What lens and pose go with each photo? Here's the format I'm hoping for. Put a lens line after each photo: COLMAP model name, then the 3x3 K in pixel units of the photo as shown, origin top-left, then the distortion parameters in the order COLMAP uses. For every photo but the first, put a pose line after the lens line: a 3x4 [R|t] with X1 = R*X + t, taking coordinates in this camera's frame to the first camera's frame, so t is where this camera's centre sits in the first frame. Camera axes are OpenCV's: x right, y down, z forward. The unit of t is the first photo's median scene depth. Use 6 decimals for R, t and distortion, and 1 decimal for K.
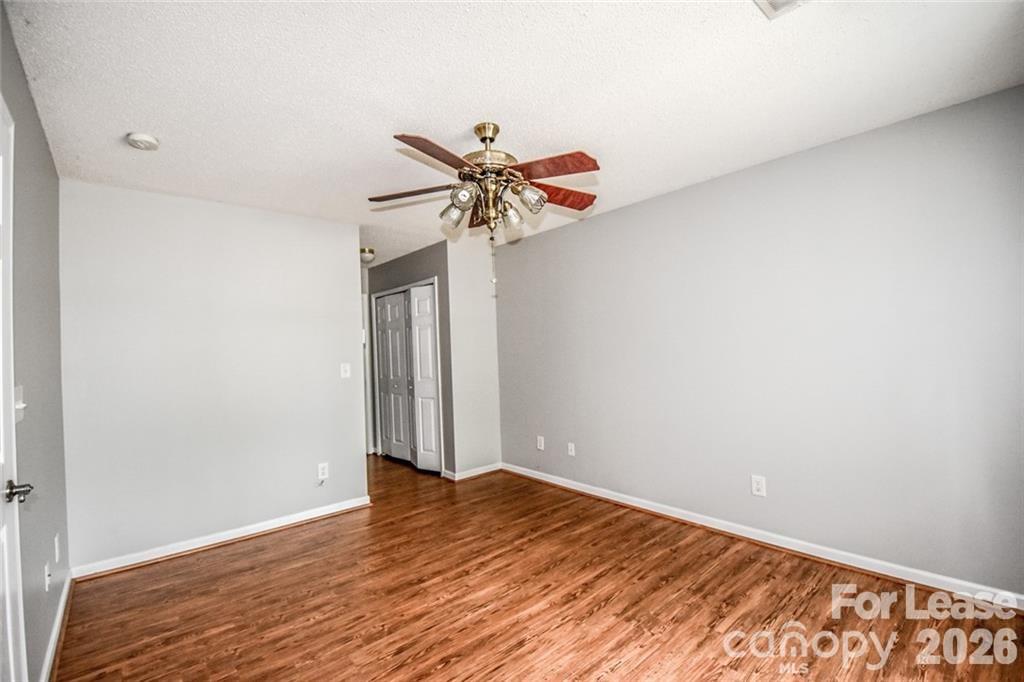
lens RADIAL K [[470.5, 0, 517.2], [0, 470.5, 342.4], [0, 0, 1]] dist [-0.005252, -0.007118]
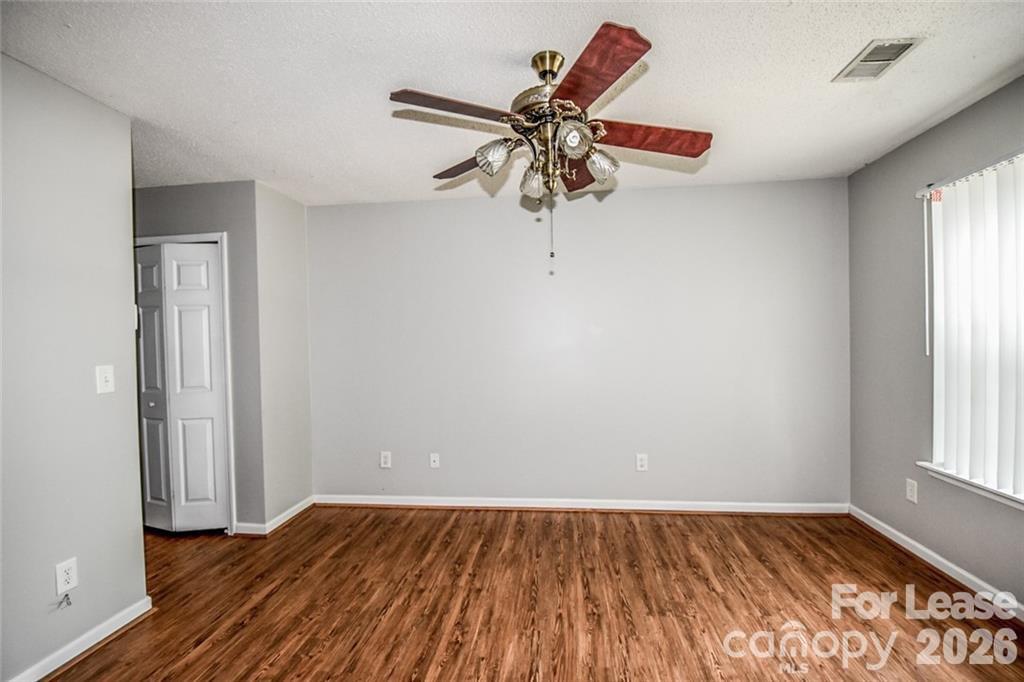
lens RADIAL K [[470.5, 0, 519.4], [0, 470.5, 337.9], [0, 0, 1]] dist [-0.005252, -0.007118]
pose [[0.721000, 0.020215, 0.692641, -0.483281], [-0.012930, 0.999793, -0.015721, 0.019393], [-0.692815, 0.002379, 0.721112, 0.349705]]
